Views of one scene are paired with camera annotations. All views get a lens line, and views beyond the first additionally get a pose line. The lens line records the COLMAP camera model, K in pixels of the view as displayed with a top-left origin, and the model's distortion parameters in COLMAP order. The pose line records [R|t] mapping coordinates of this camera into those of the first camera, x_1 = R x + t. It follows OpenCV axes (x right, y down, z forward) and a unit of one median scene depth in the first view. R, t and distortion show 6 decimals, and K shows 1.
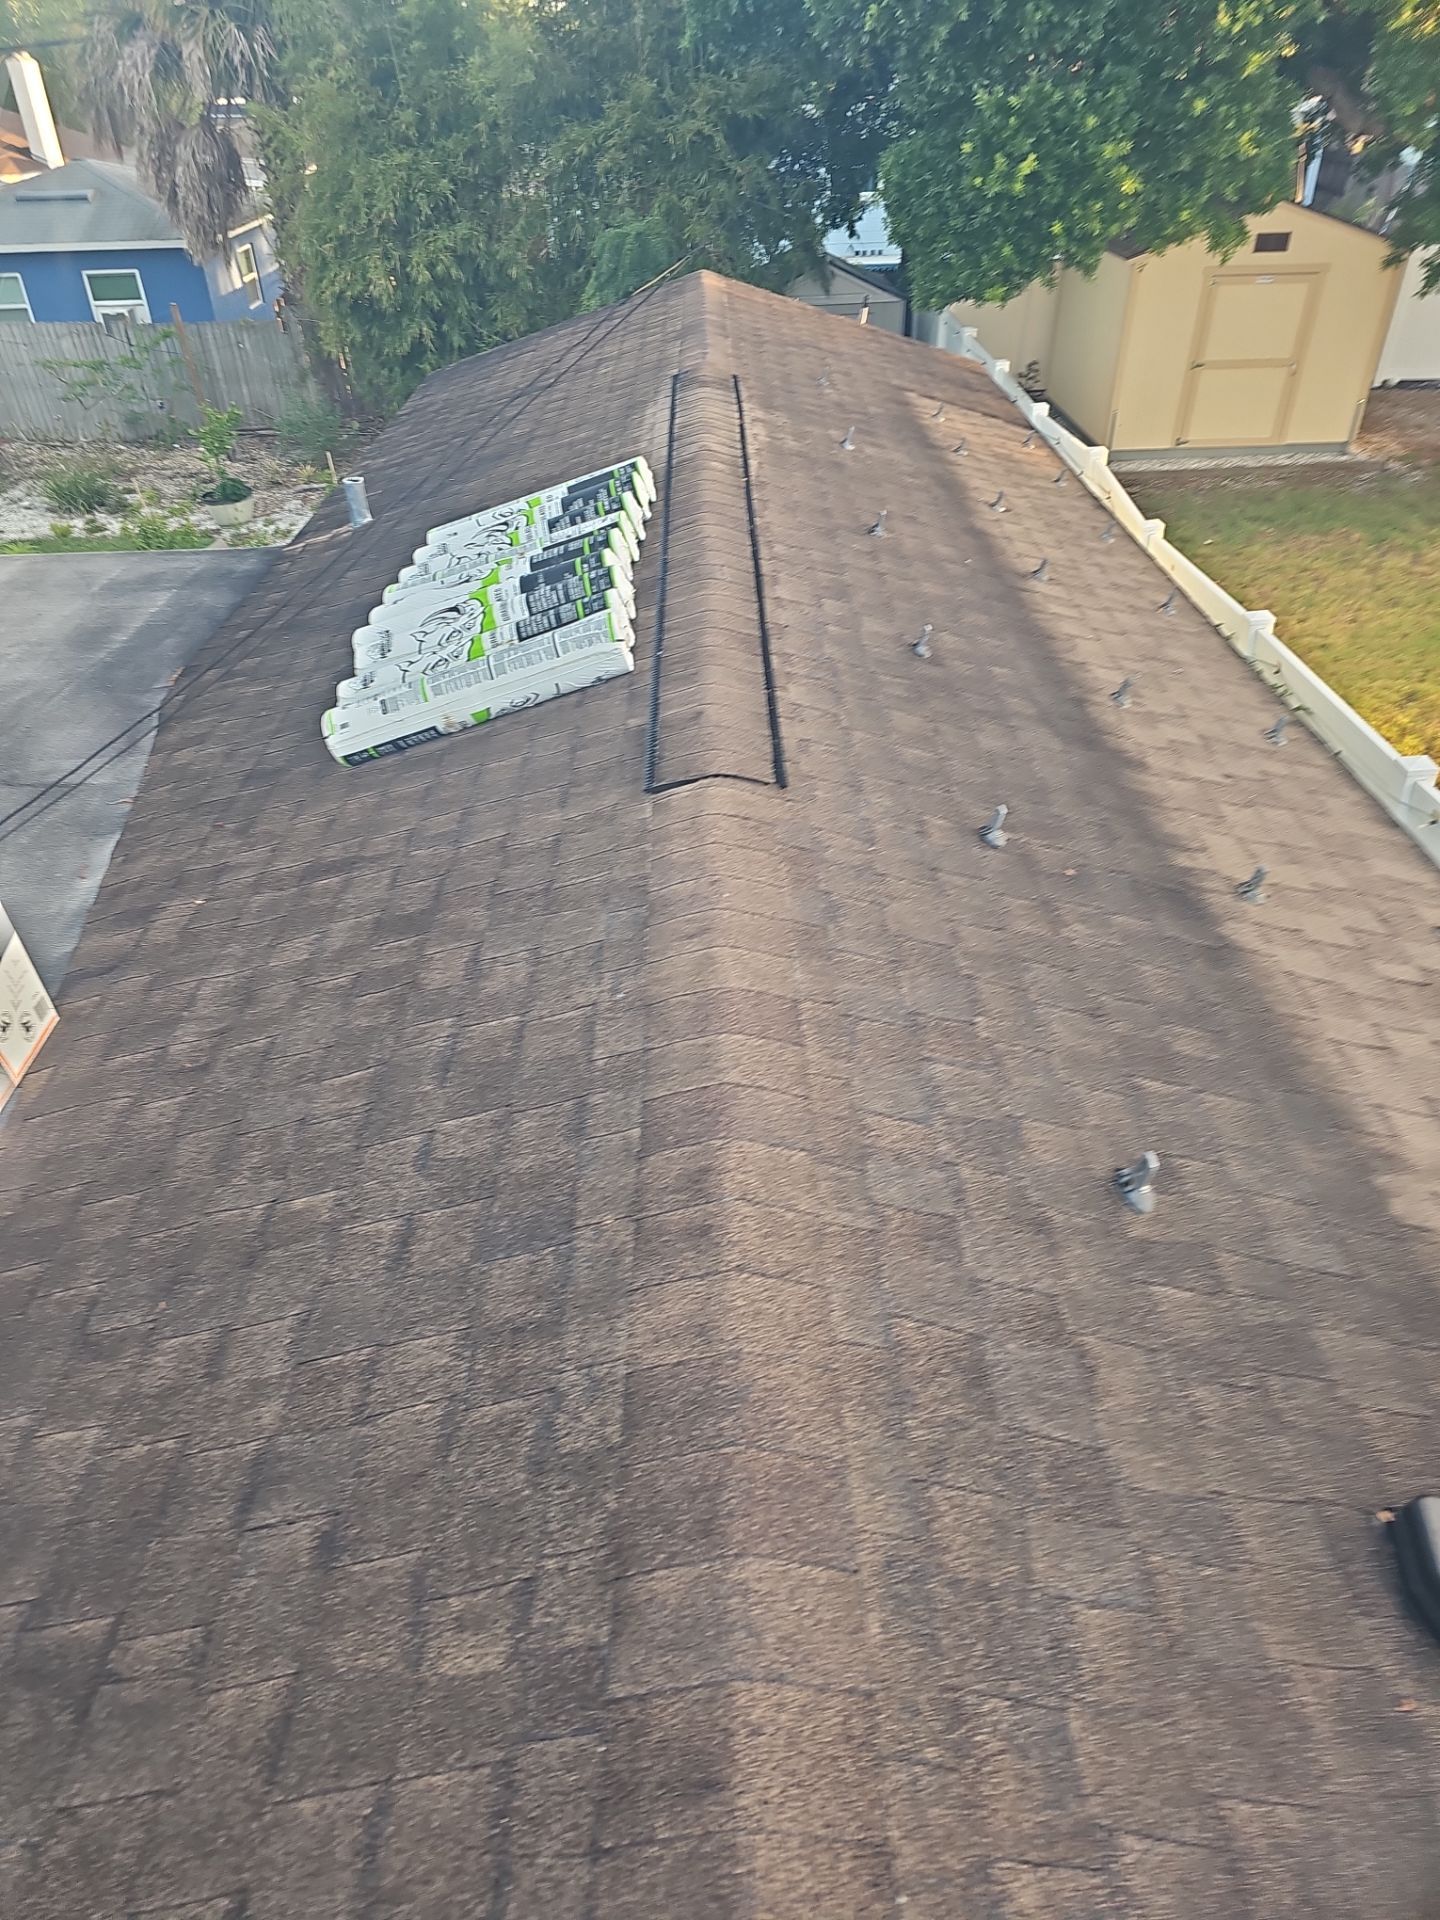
lens RADIAL K [[1313.3, 0, 720.0], [0, 1313.3, 960.0], [0, 0, 1]] dist [0.057142, -0.045406]
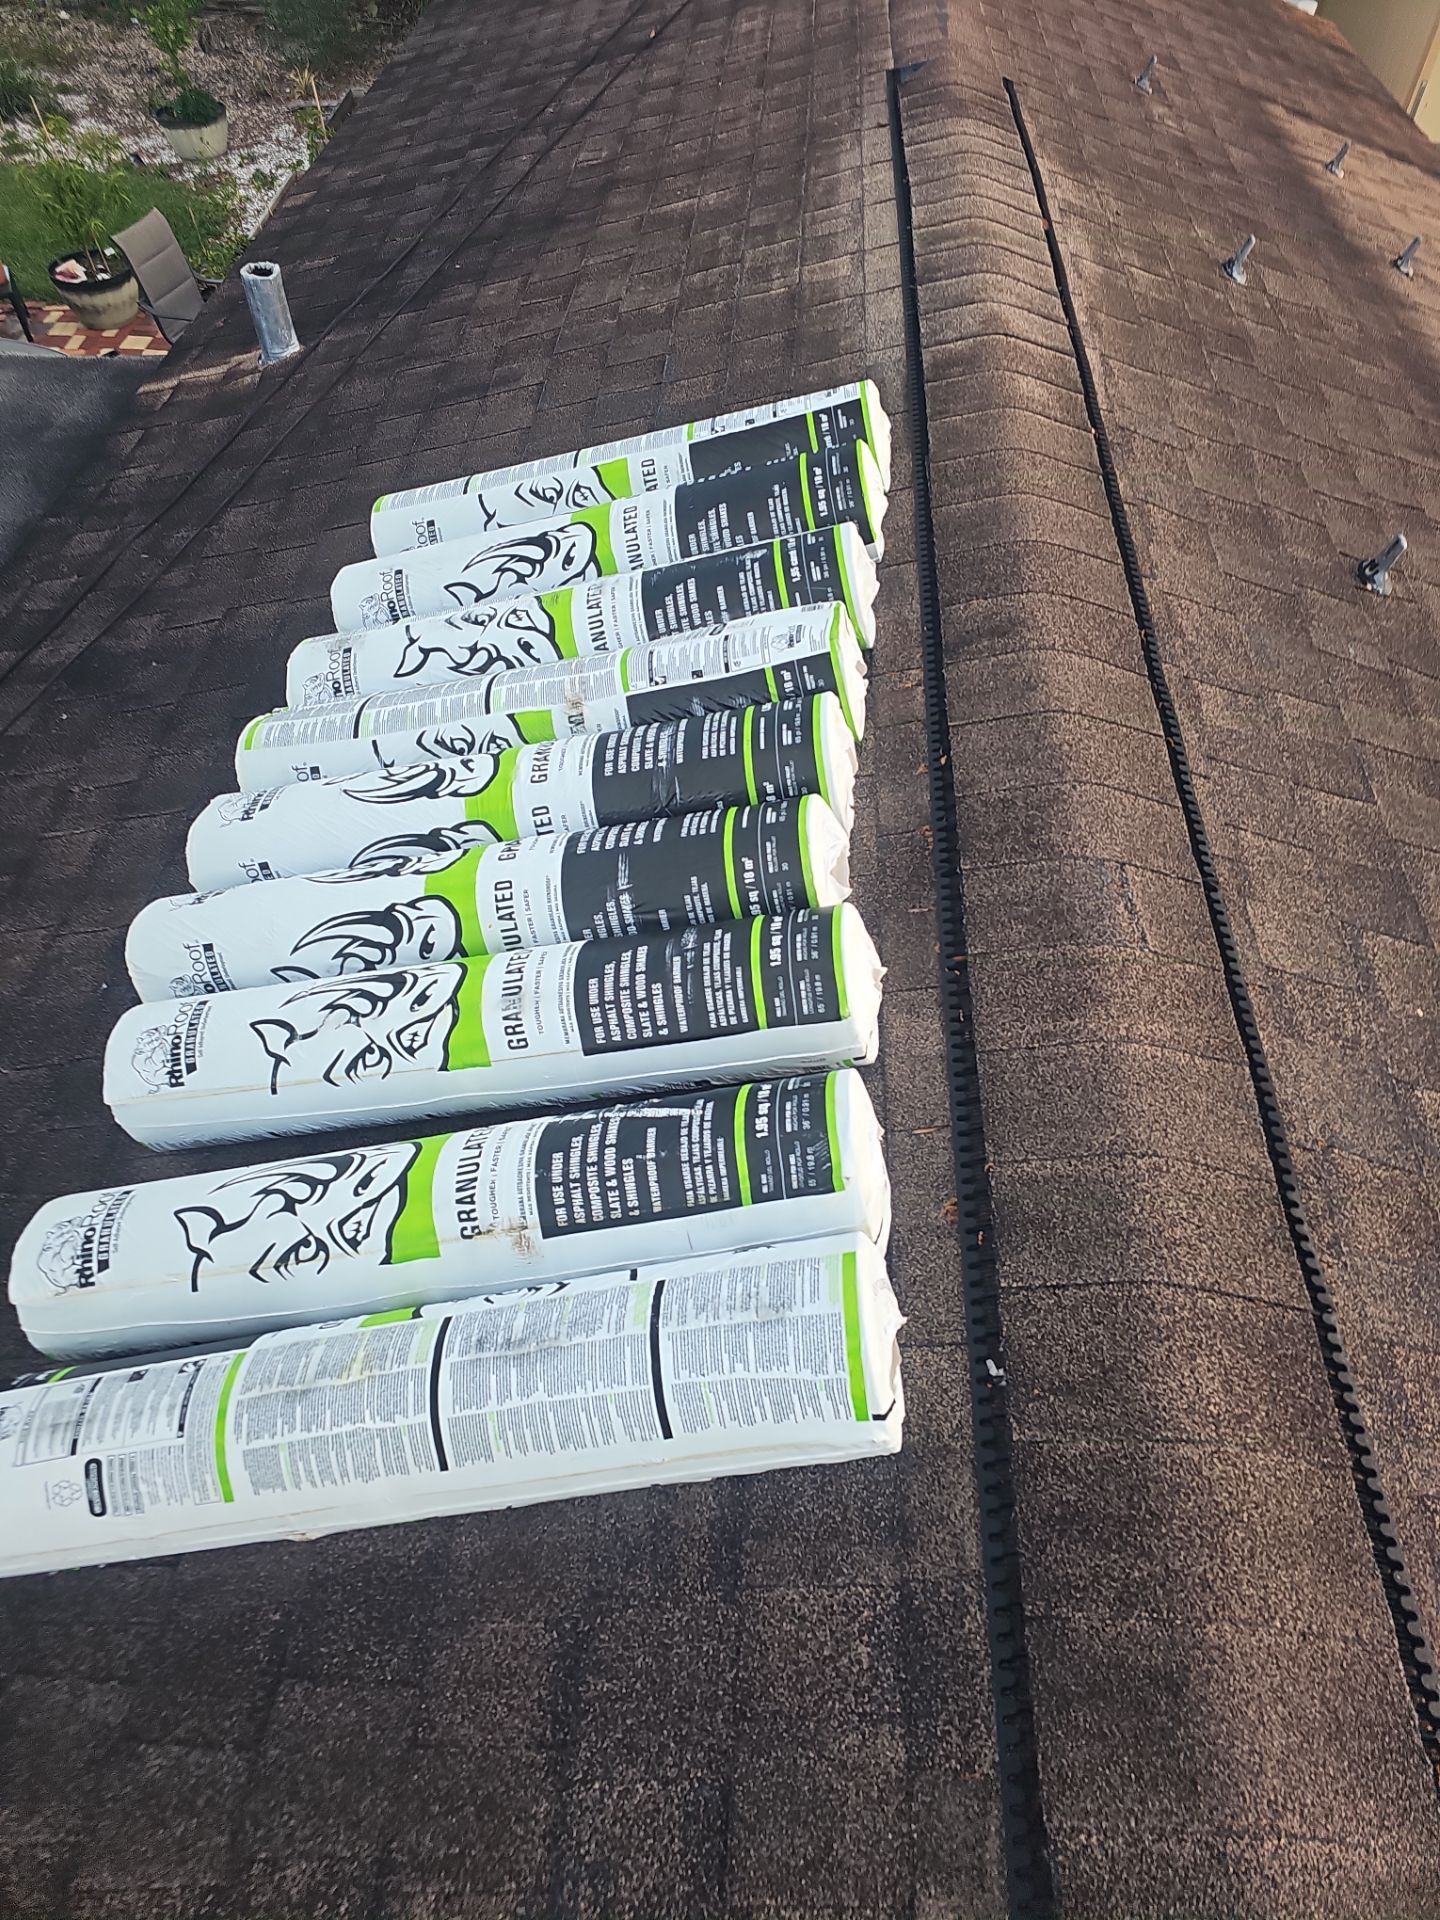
lens RADIAL K [[1329.7, 0, 748.1], [0, 1329.7, 960.3], [0, 0, 1]] dist [0.029357, -0.004380]
pose [[0.996744, 0.080634, -0.000244, -0.066939], [-0.078344, 0.969139, 0.233736, -0.238345], [0.019083, -0.232956, 0.972300, 0.434185]]
